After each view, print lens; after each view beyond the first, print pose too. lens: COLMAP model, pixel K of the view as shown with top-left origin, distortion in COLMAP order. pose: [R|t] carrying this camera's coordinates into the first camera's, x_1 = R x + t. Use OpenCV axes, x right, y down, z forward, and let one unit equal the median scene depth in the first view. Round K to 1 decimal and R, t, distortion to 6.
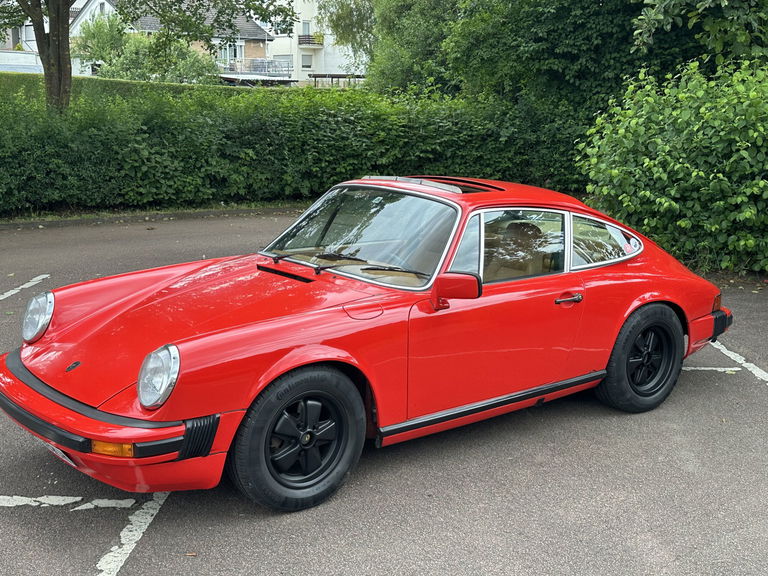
lens RADIAL K [[1017.7, 0, 384.0], [0, 1017.7, 288.0], [0, 0, 1]] dist [0.171147, -0.419763]
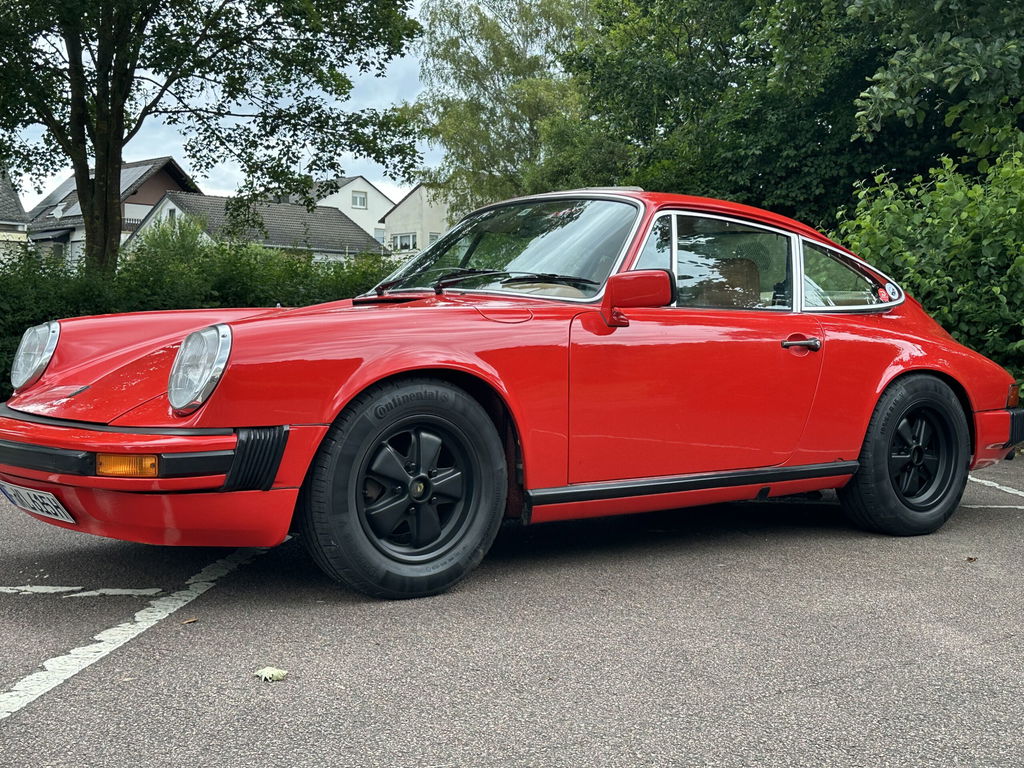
lens RADIAL K [[1357.0, 0, 512.0], [0, 1357.0, 384.0], [0, 0, 1]] dist [0.171147, -0.419763]
pose [[0.999851, -0.001766, -0.017181, 0.001079], [-0.000972, 0.987431, -0.158045, 0.204516], [0.017244, 0.158038, 0.987282, 0.099318]]
